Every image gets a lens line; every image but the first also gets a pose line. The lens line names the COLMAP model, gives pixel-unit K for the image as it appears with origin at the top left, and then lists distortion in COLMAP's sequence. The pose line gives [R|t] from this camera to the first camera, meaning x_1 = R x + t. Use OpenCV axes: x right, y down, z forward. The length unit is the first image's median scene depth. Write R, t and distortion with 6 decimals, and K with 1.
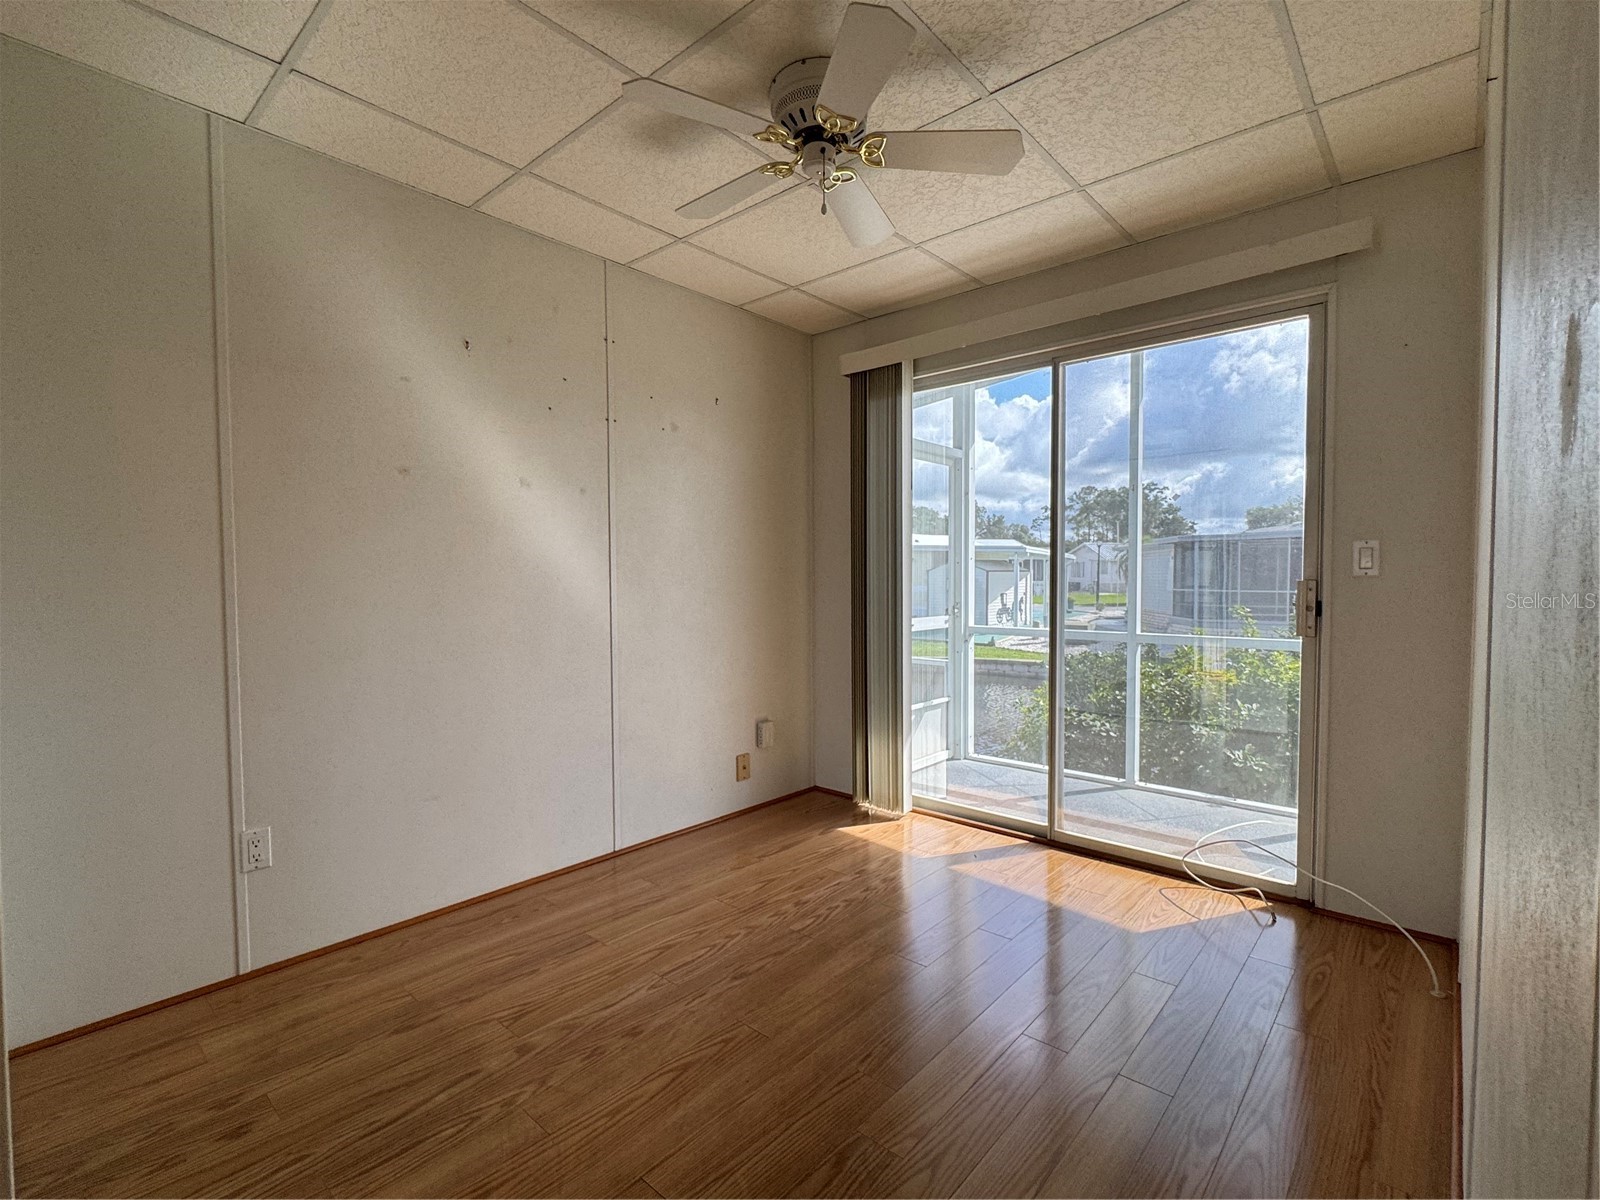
lens RADIAL K [[768.9, 0, 802.5], [0, 768.9, 604.4], [0, 0, 1]] dist [-0.000009, -0.000071]
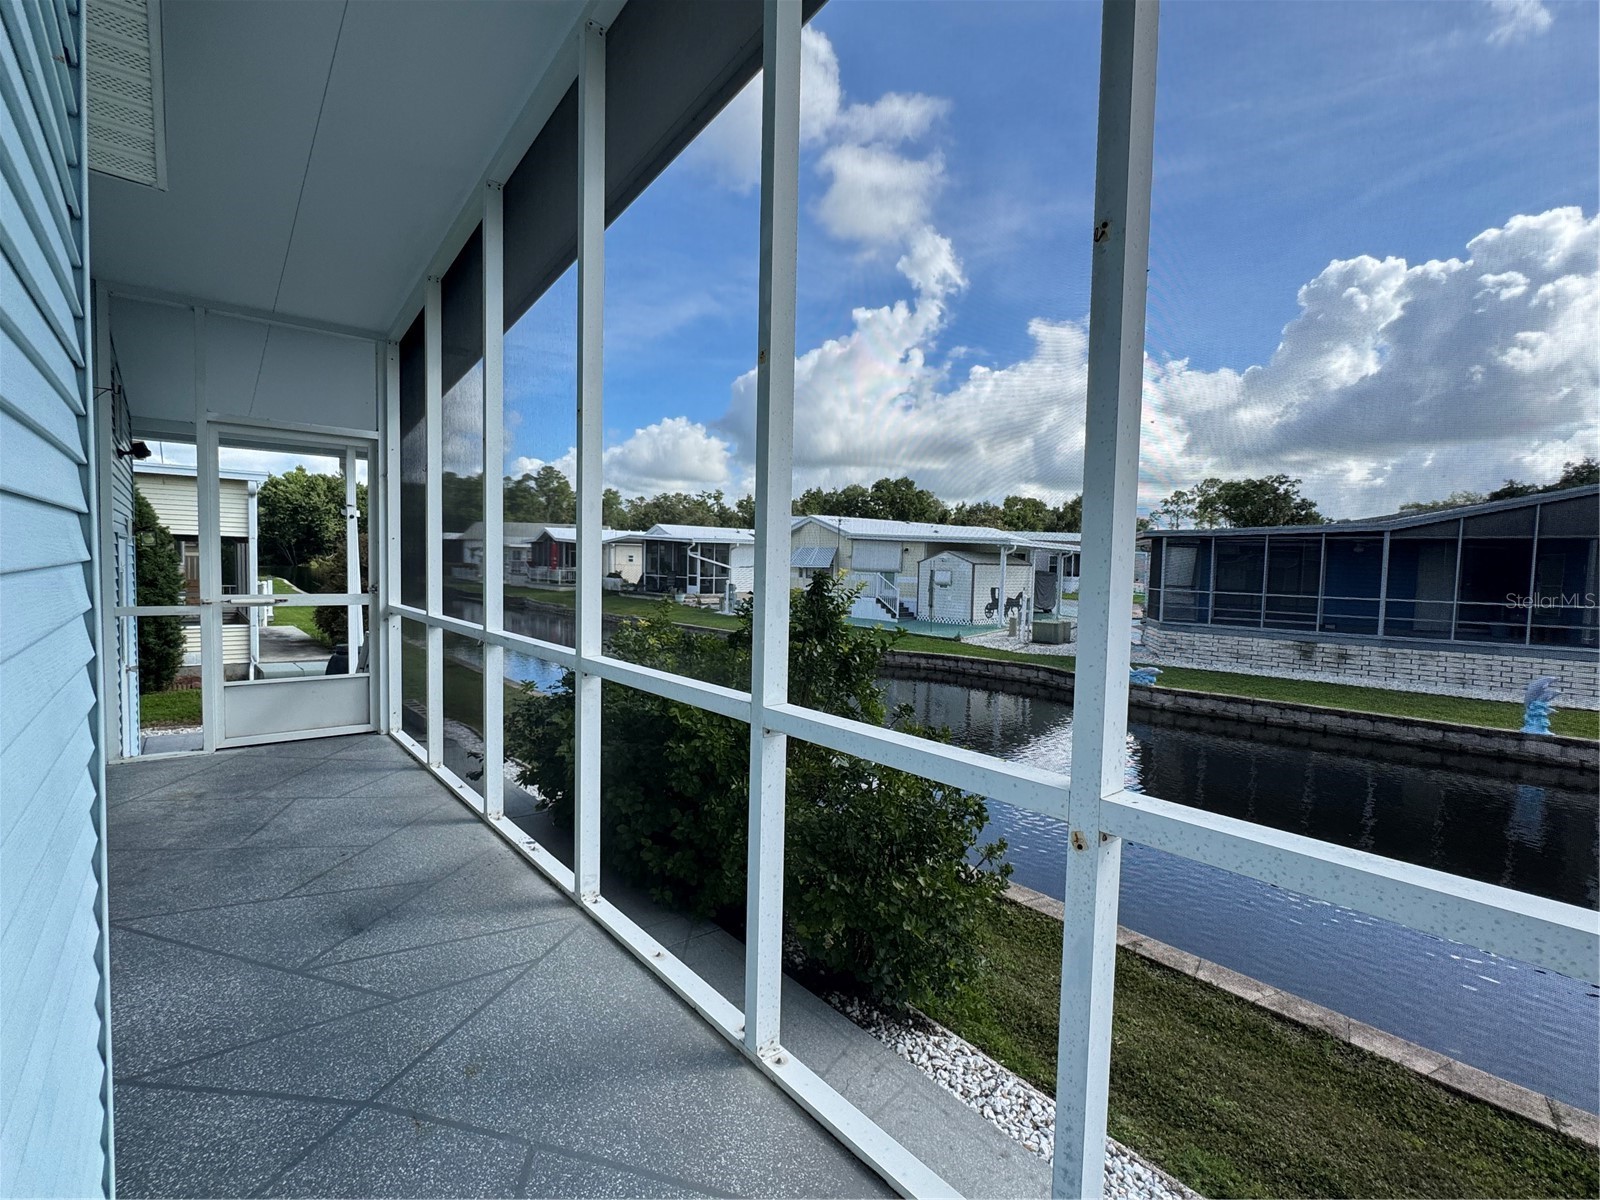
lens RADIAL K [[768.9, 0, 800.4], [0, 768.9, 603.9], [0, 0, 1]] dist [-0.000009, -0.000071]
pose [[0.975822, 0.046838, -0.213488, 0.111647], [-0.044781, 0.998892, 0.014465, 0.001635], [0.213929, -0.004555, 0.976839, 0.023239]]
